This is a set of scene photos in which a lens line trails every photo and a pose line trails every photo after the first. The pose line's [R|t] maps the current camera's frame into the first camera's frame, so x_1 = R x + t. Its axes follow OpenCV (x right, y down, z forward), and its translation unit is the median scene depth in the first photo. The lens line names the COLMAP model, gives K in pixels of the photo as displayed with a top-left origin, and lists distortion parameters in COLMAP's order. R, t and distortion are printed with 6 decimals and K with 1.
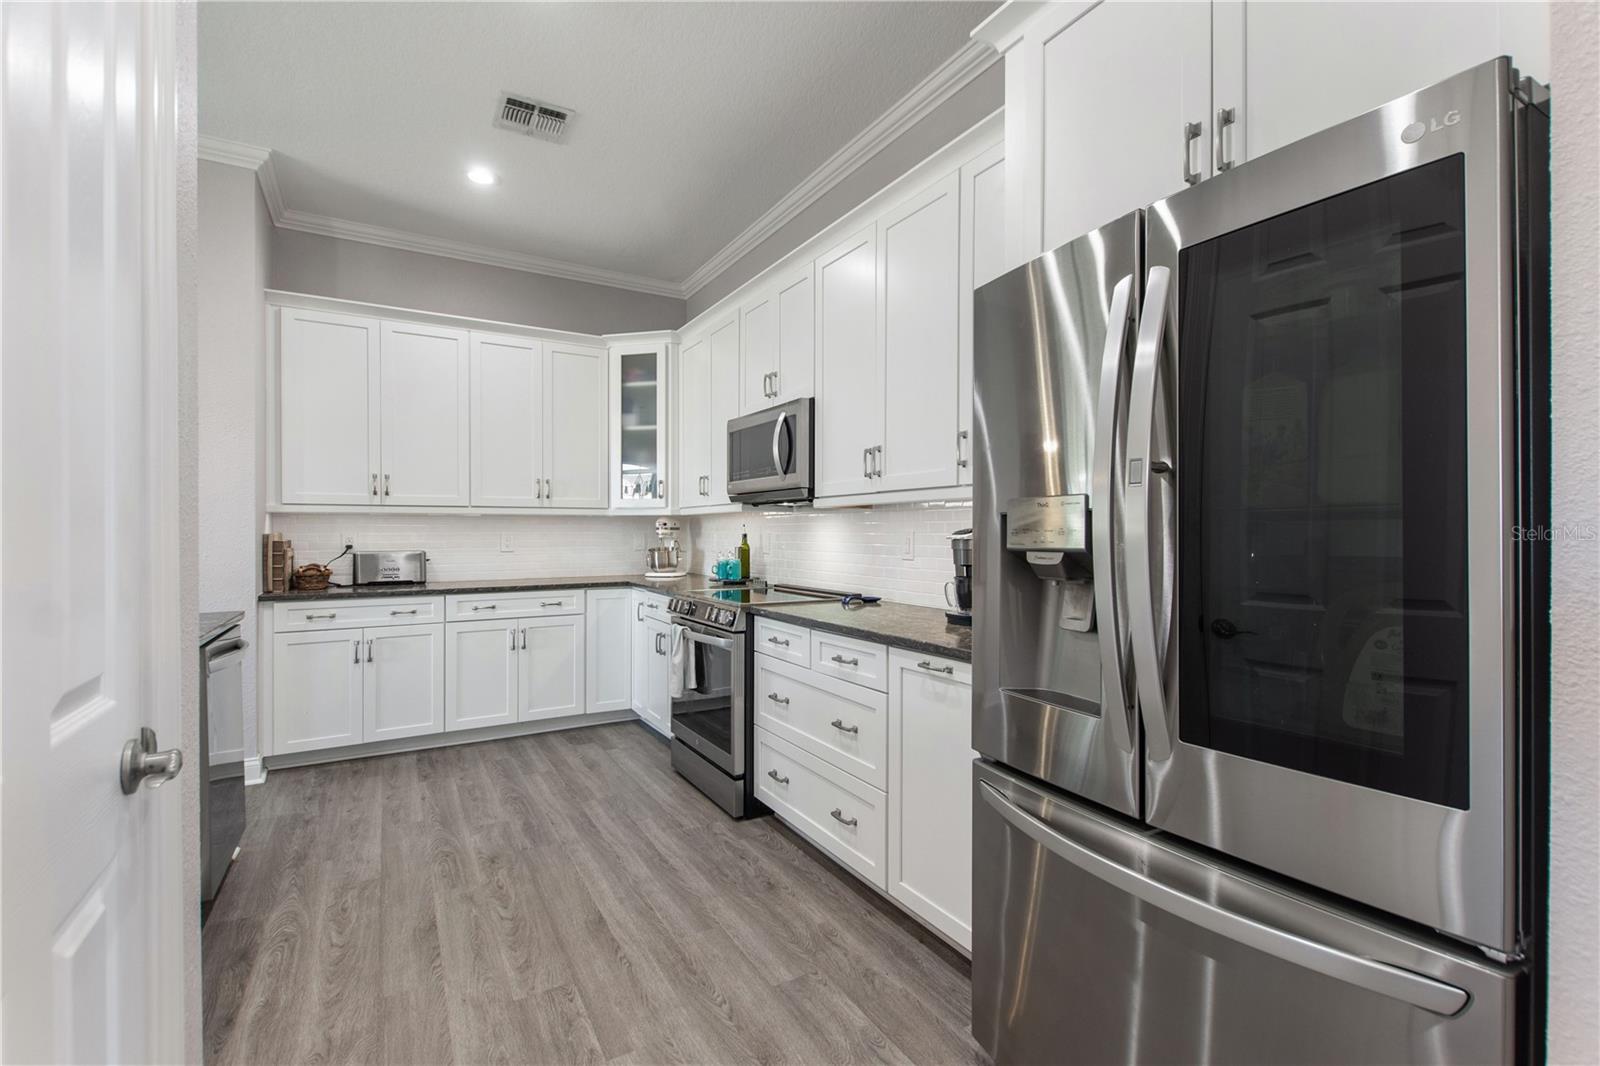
lens RADIAL K [[696.9, 0, 808.8], [0, 696.9, 532.1], [0, 0, 1]] dist [0.006432, -0.001055]
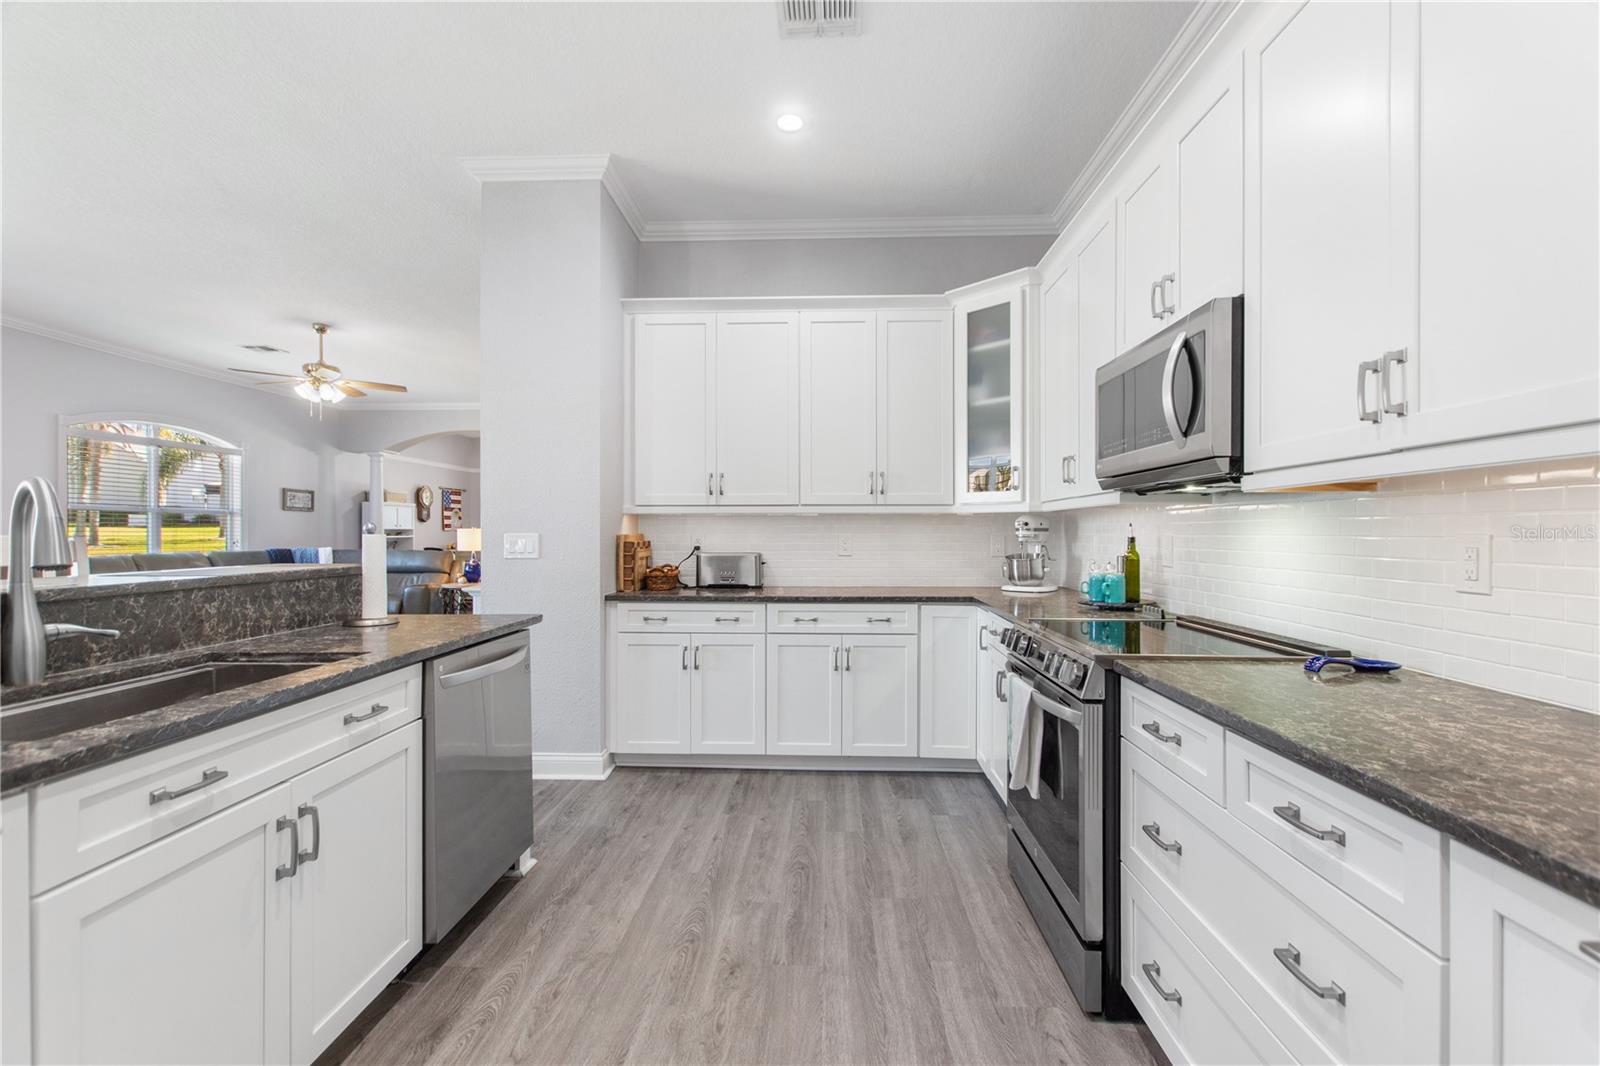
lens RADIAL K [[696.9, 0, 805.6], [0, 696.9, 528.2], [0, 0, 1]] dist [0.006432, -0.001055]
pose [[0.836455, -0.001451, -0.548034, 0.017998], [-0.003108, 0.999968, -0.007392, -0.000333], [0.548027, 0.007886, 0.836424, 0.287066]]
